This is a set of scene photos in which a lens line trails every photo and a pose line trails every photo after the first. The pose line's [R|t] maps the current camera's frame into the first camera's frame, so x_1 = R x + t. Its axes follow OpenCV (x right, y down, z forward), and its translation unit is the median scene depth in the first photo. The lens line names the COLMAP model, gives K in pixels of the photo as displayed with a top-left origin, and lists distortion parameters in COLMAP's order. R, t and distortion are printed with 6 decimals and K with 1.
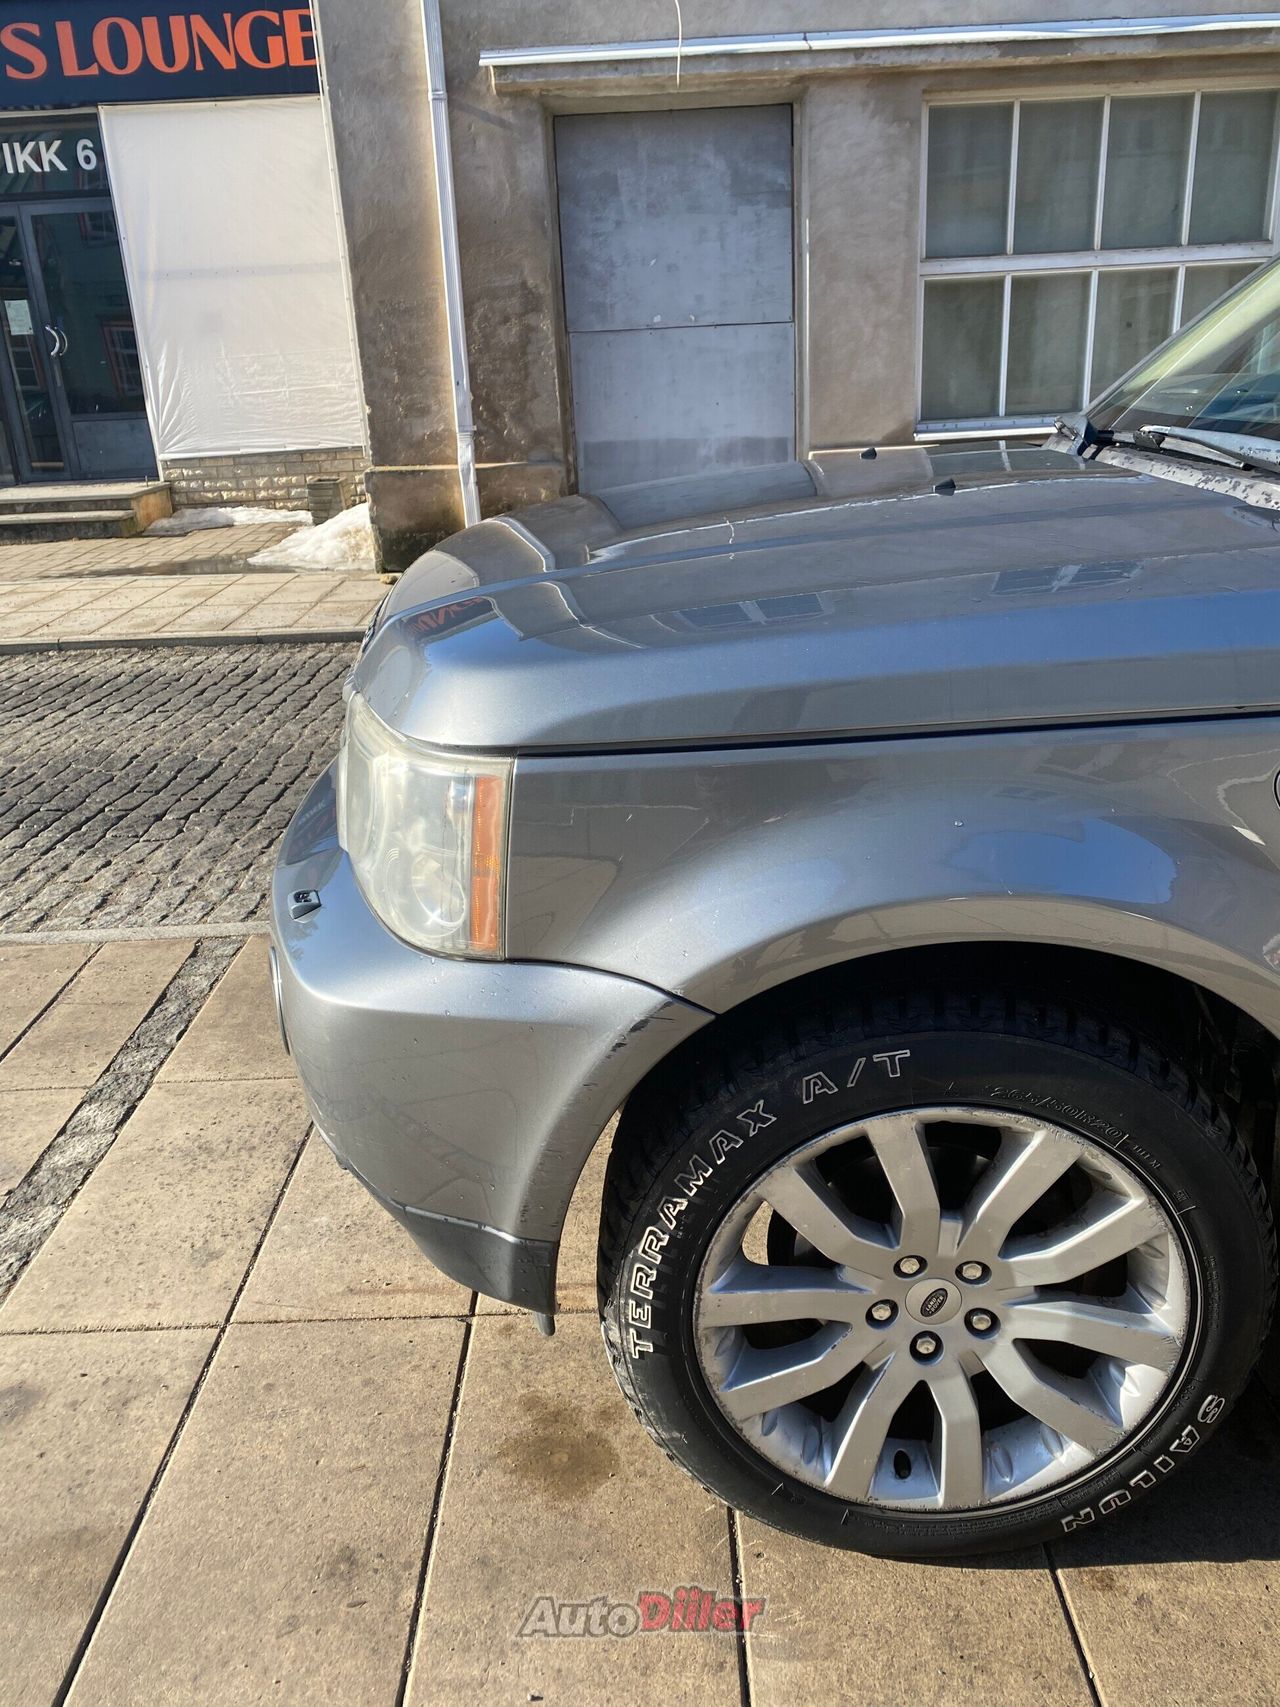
lens RADIAL K [[1280.0, 0, 640.0], [0, 1280.0, 853.5], [0, 0, 1]] dist [0.007633, -0.008728]
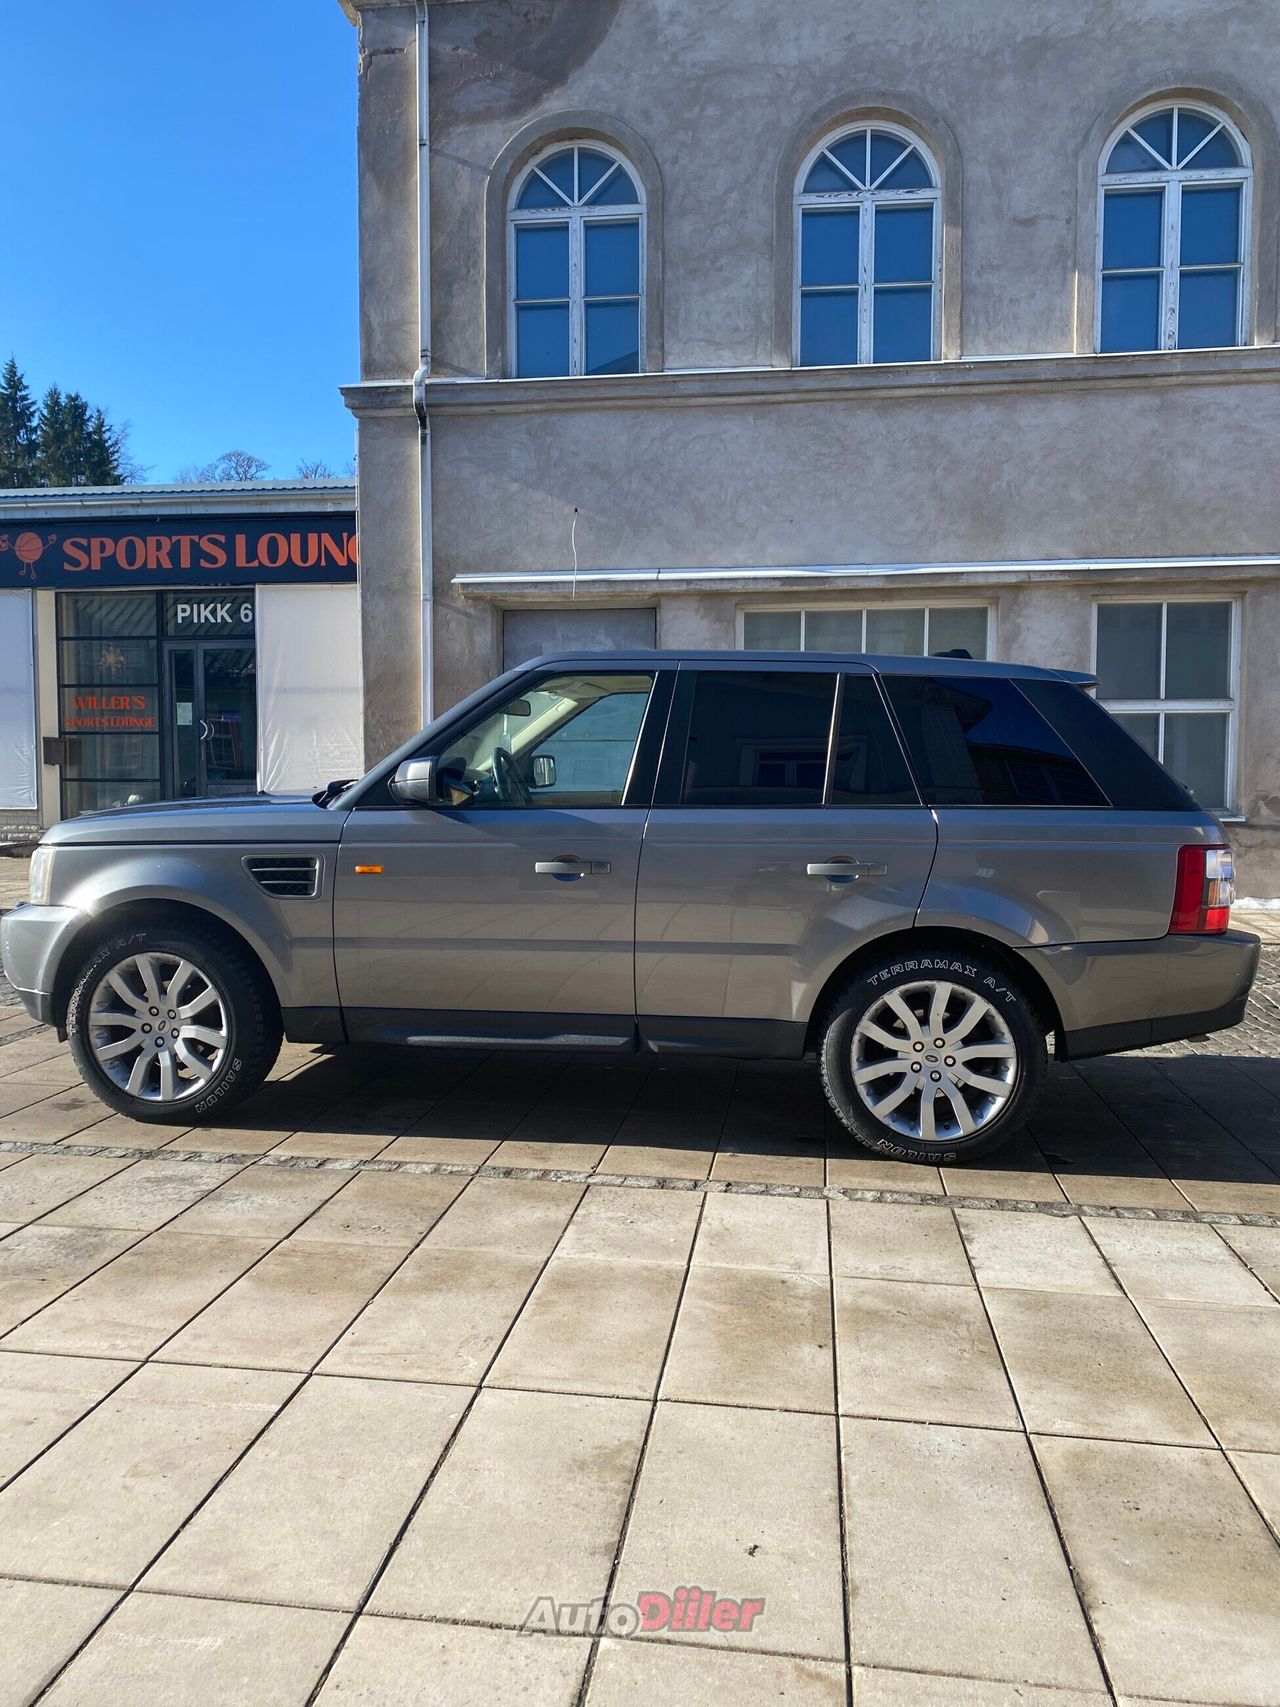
lens RADIAL K [[1280.0, 0, 640.0], [0, 1280.0, 853.5], [0, 0, 1]] dist [0.007633, -0.008728]
pose [[0.989293, 0.056244, -0.134669, 0.322770], [-0.093252, 0.953429, -0.286842, 0.132354], [0.112264, 0.296329, 0.948465, -0.360982]]
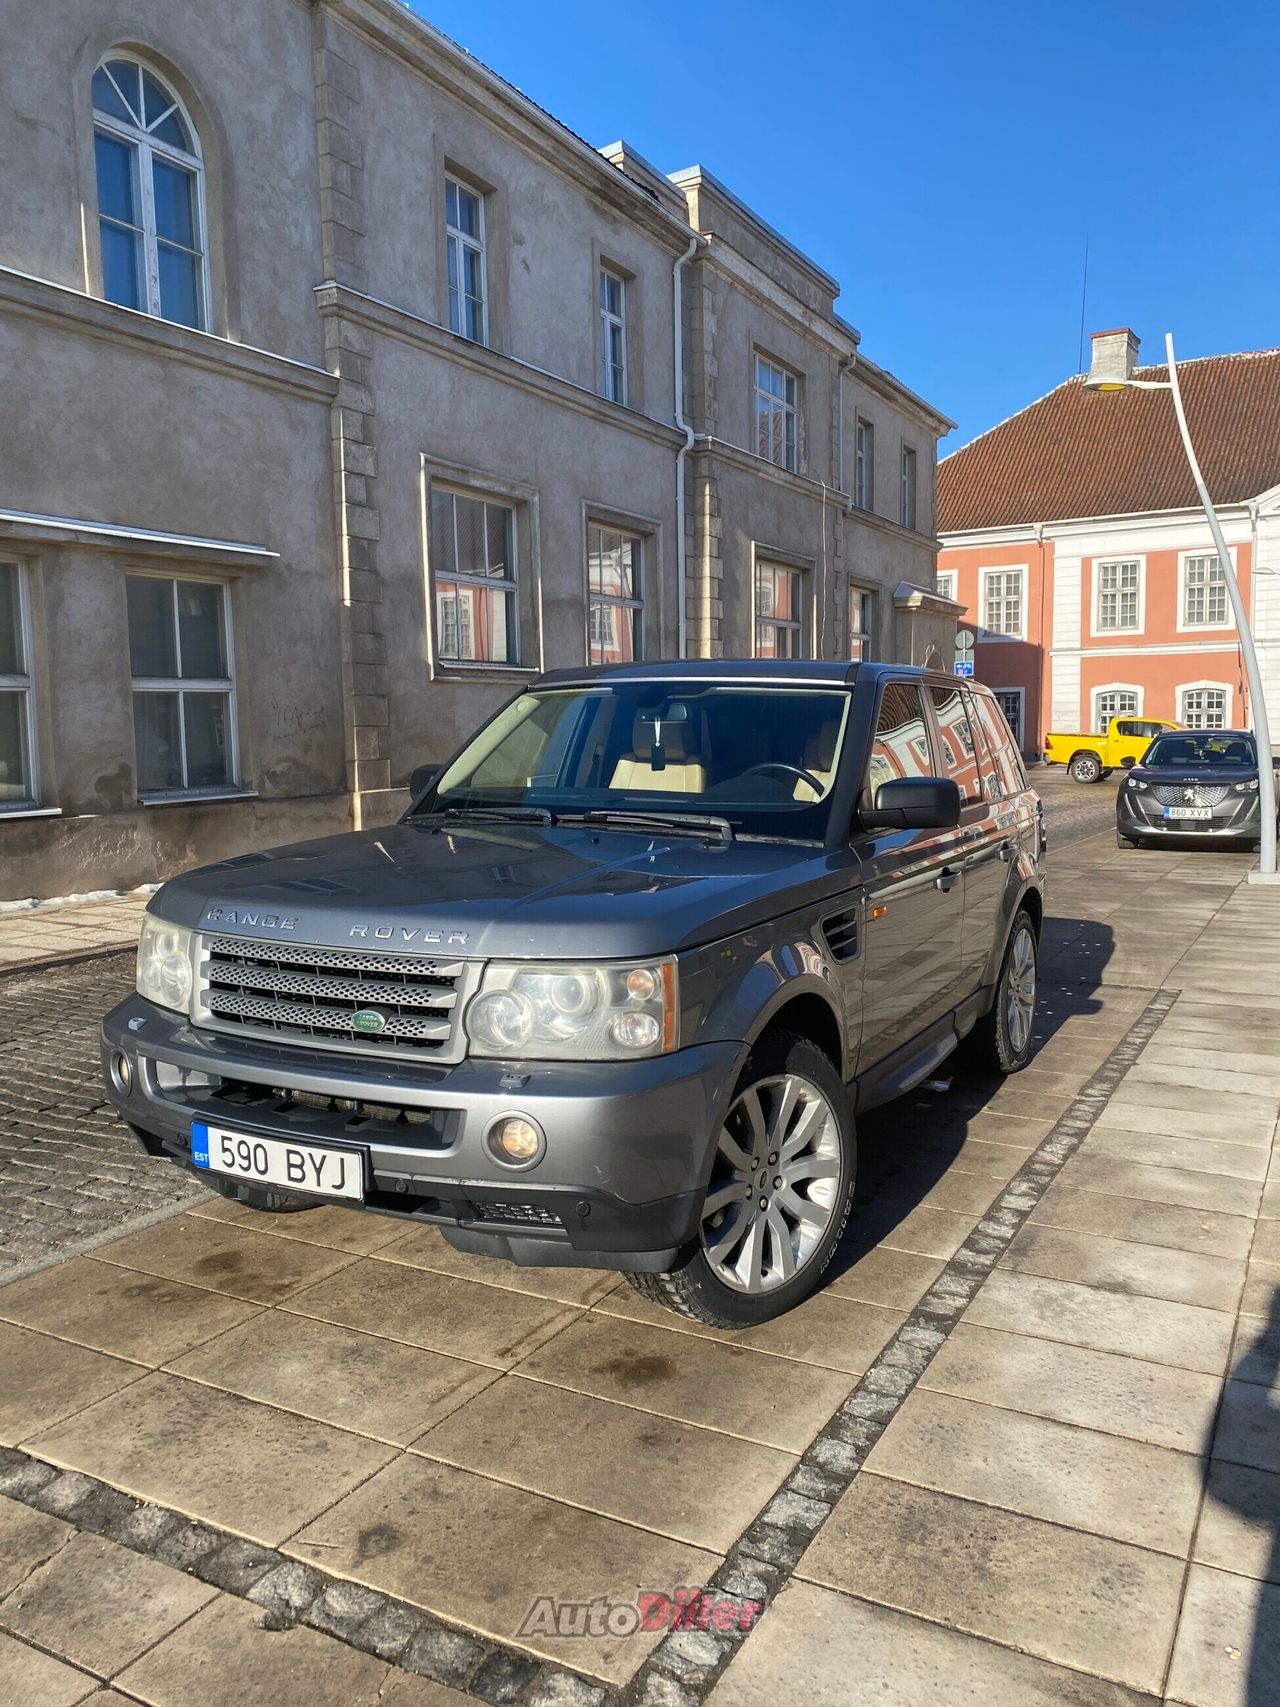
lens RADIAL K [[1292.4, 0, 640.0], [0, 1292.4, 853.5], [0, 0, 1]] dist [0.000064, -0.009168]
pose [[0.479410, -0.051552, 0.876076, -0.323949], [0.301665, 0.947123, -0.109345, -0.002758], [-0.824114, 0.316703, 0.469612, -0.018143]]
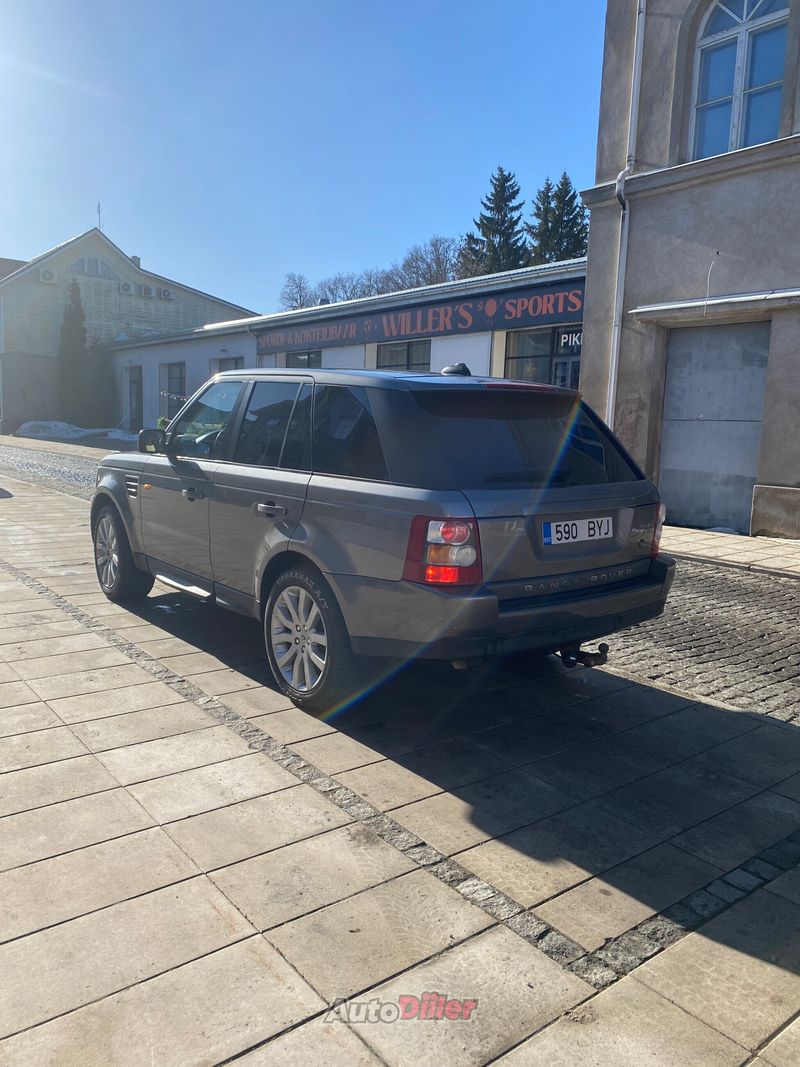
lens RADIAL K [[792.8, 0, 400.0], [0, 792.8, 533.5], [0, 0, 1]] dist [-0.001629, 0.005443]
pose [[0.622183, 0.169203, -0.764369, 0.768706], [-0.331178, 0.941585, -0.061141, 0.002896], [0.709373, 0.291183, 0.641874, -0.122915]]
